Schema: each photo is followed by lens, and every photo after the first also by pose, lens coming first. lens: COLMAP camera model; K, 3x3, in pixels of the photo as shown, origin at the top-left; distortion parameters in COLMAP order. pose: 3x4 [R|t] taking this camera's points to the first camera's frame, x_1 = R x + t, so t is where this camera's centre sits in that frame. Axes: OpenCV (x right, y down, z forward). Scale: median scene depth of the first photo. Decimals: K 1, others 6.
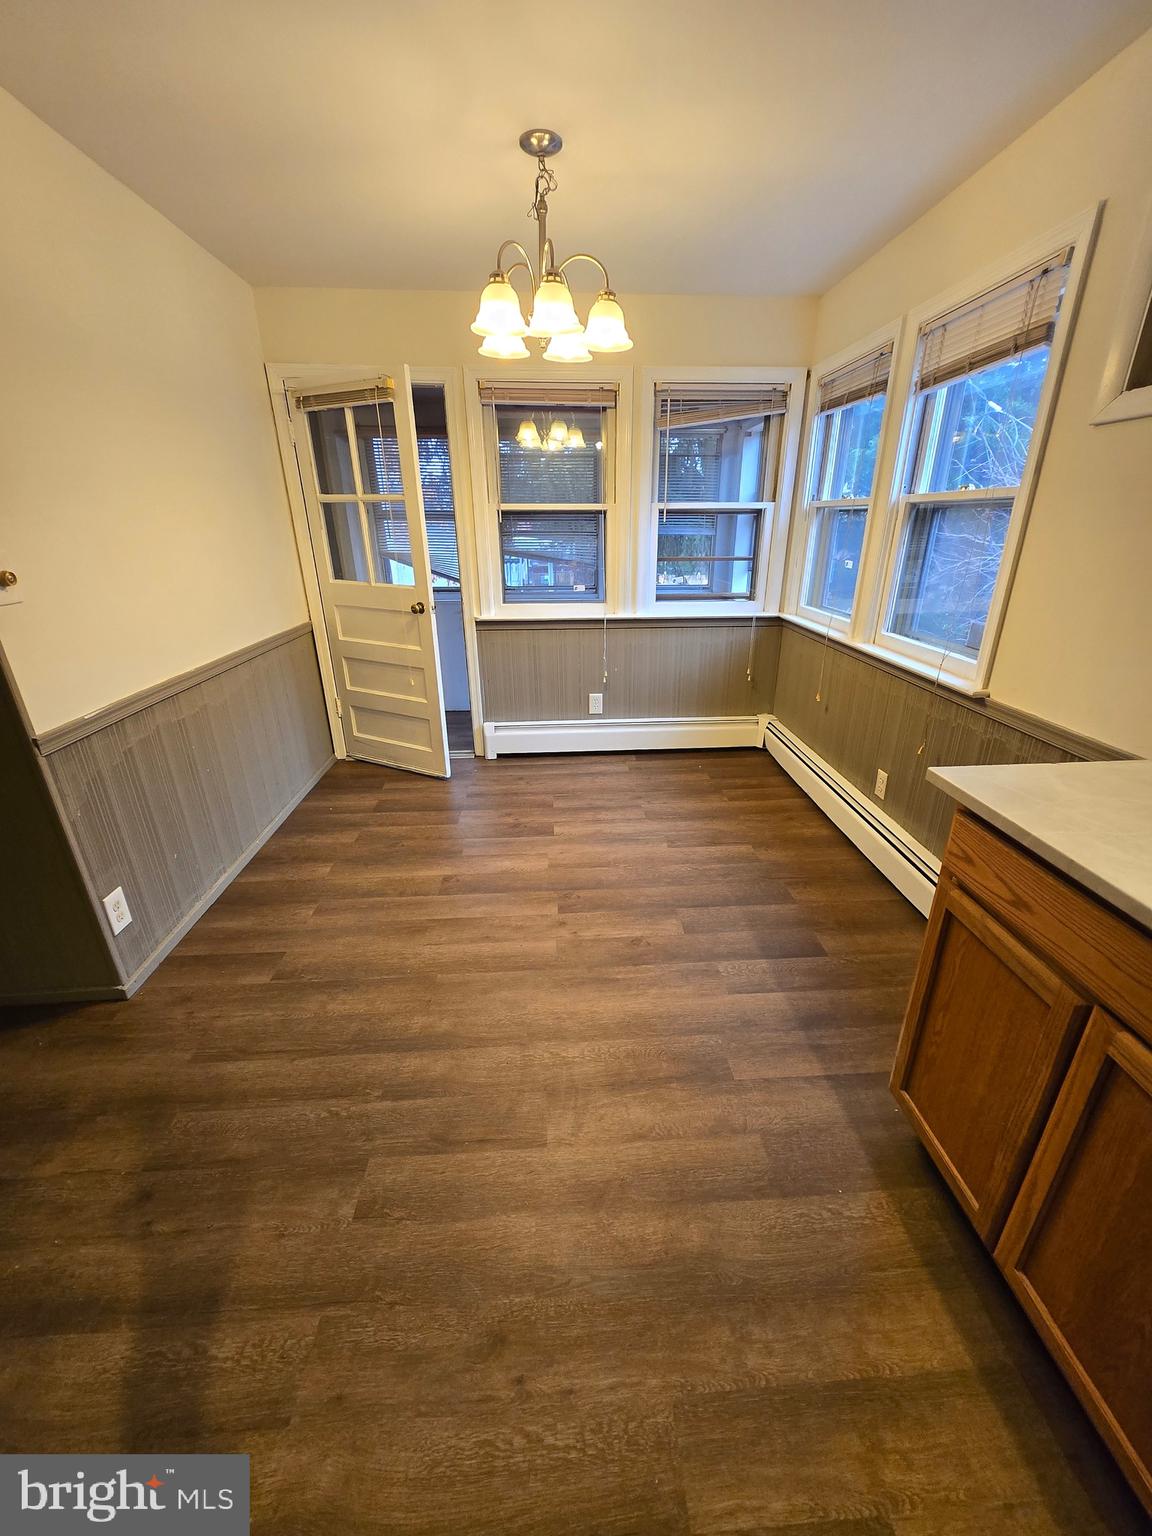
lens RADIAL K [[608.5, 0, 588.1], [0, 608.5, 773.6], [0, 0, 1]] dist [0.000266, 0.000007]
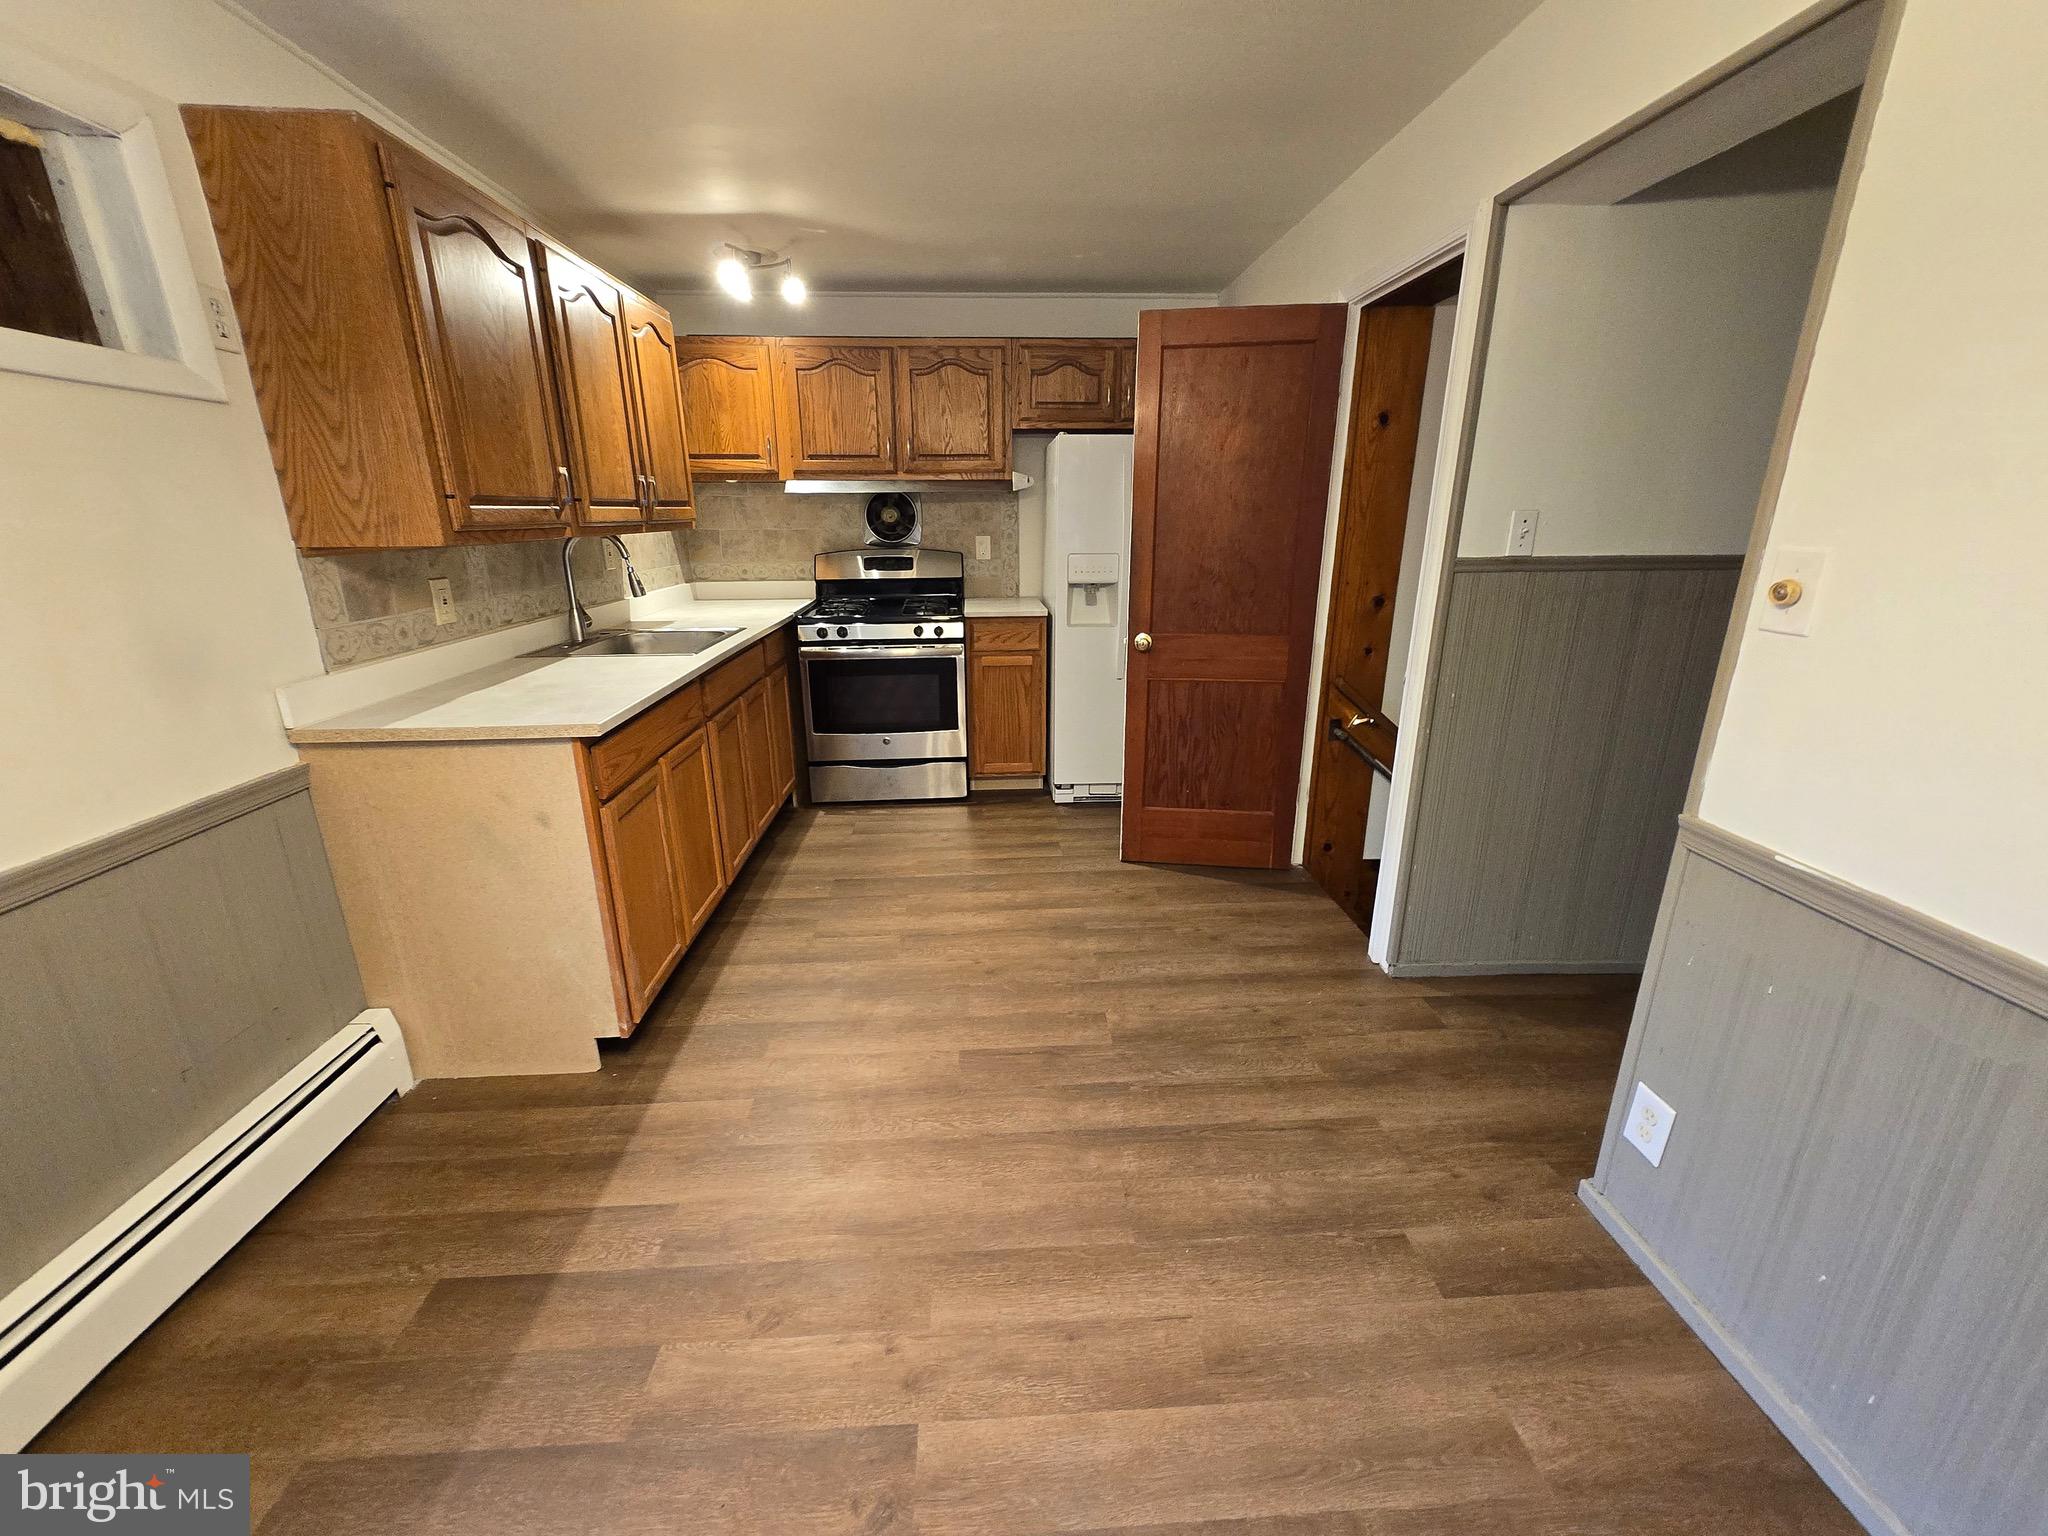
lens RADIAL K [[811.4, 0, 1032.9], [0, 811.4, 766.1], [0, 0, 1]] dist [0.000266, 0.000007]
pose [[-0.999942, 0.010054, 0.003917, -0.156407], [0.010226, 0.767199, 0.641328, -0.544048], [0.003443, 0.641331, -0.767257, 1.318501]]
